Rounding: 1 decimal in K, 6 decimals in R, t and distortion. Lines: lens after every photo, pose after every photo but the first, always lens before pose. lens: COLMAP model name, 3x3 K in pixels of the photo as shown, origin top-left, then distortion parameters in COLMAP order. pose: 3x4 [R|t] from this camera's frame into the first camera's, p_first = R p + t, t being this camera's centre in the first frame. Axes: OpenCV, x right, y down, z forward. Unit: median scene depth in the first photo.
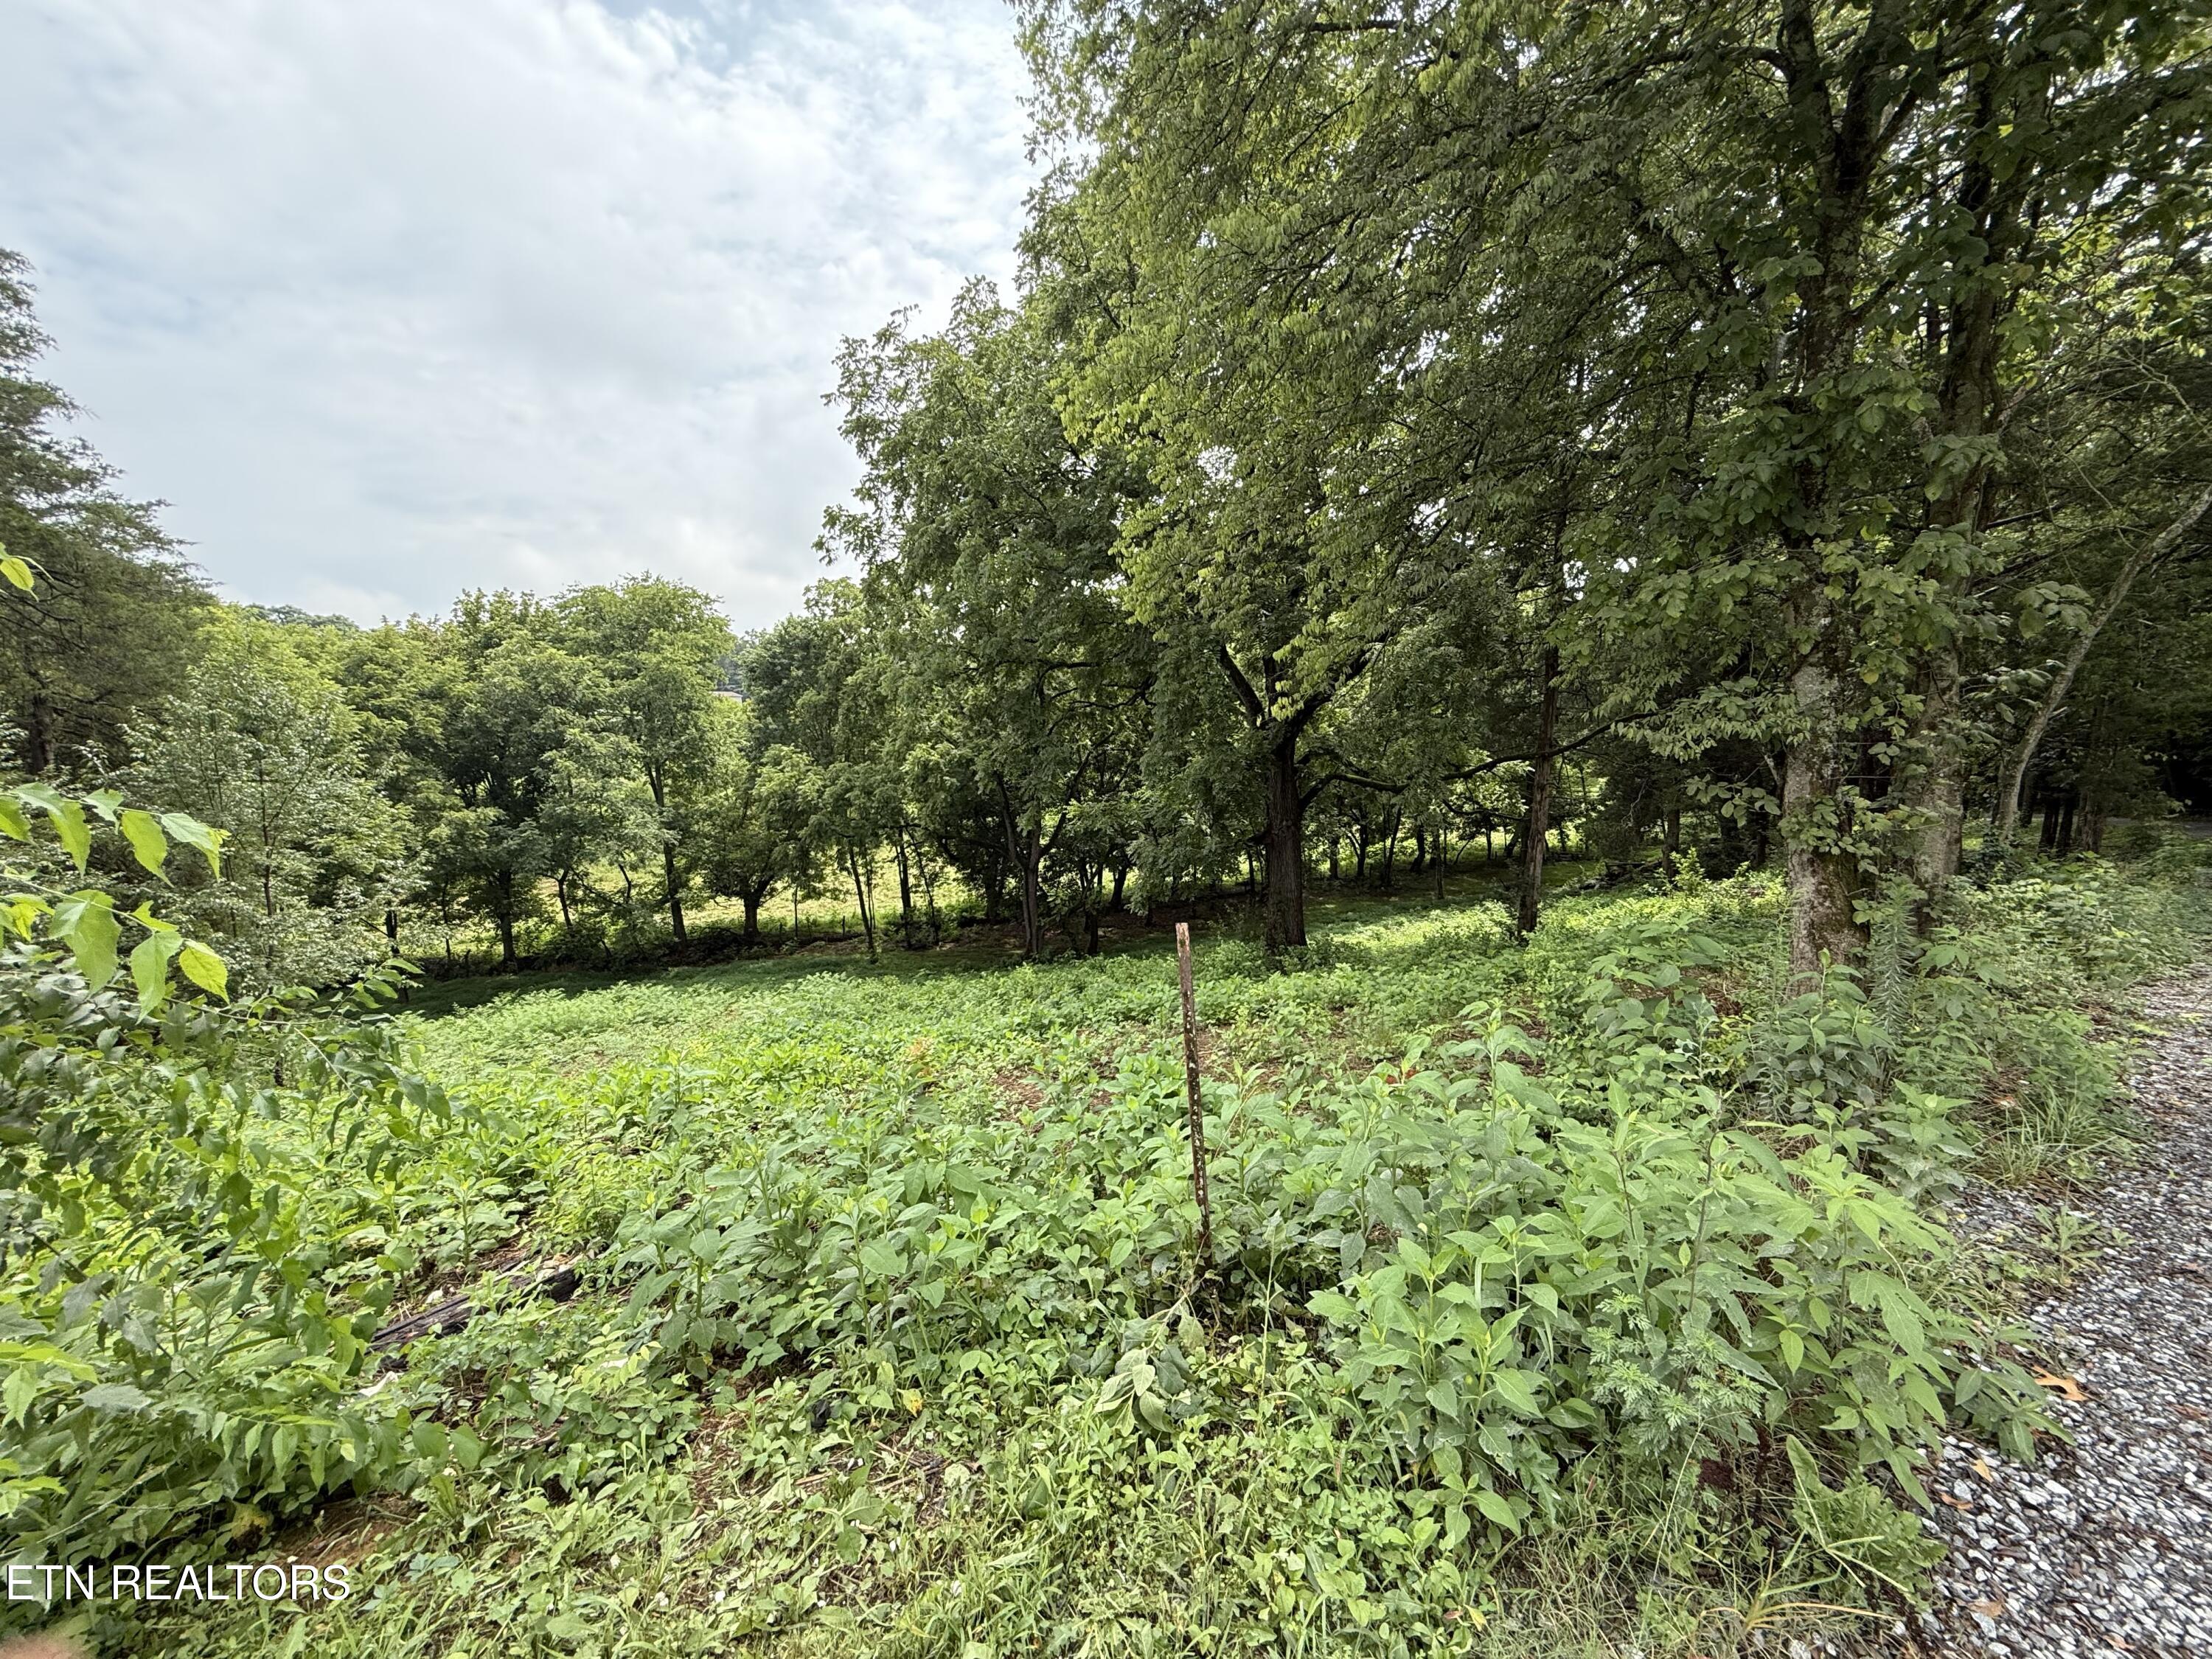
lens RADIAL K [[870.3, 0, 1102.2], [0, 870.3, 830.8], [0, 0, 1]] dist [-0.001085, 0.000886]
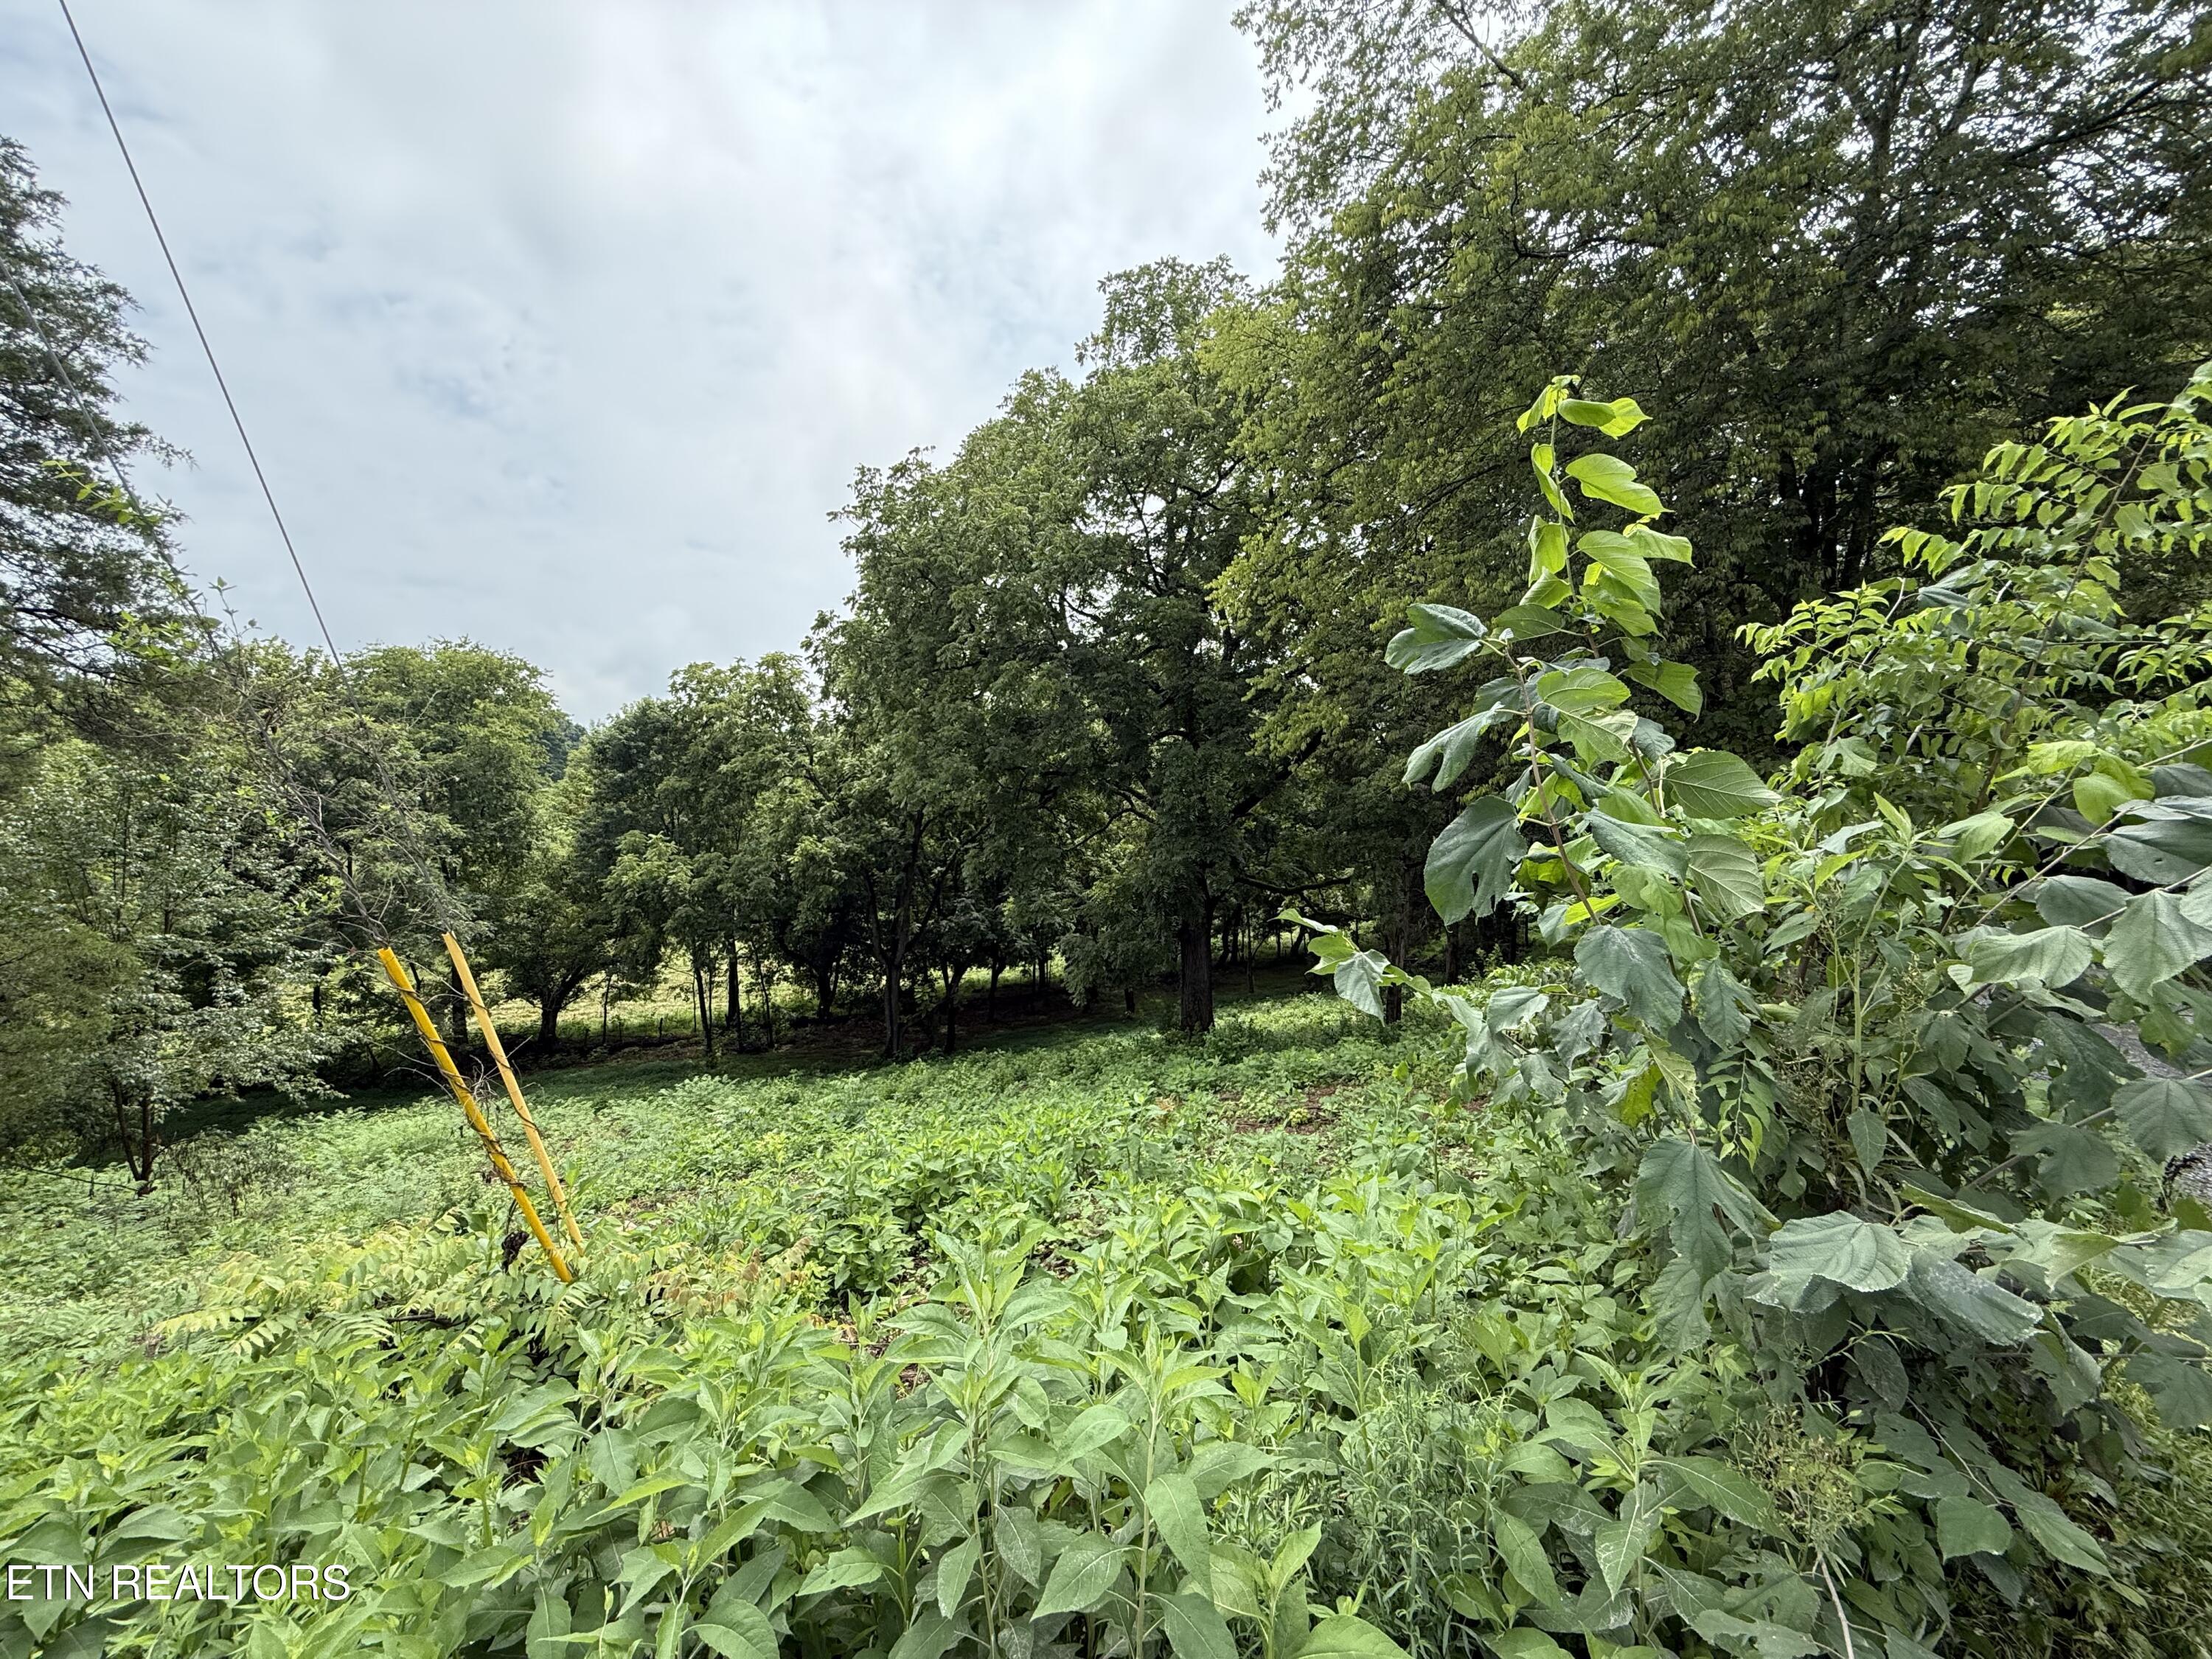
lens RADIAL K [[872.3, 0, 1106.0], [0, 872.3, 829.5], [0, 0, 1]] dist [-0.002137, 0.000229]
pose [[0.963112, 0.038470, 0.266338, -0.124154], [-0.007110, 0.993021, -0.117720, 0.005995], [-0.269008, 0.111484, 0.956664, -0.035732]]
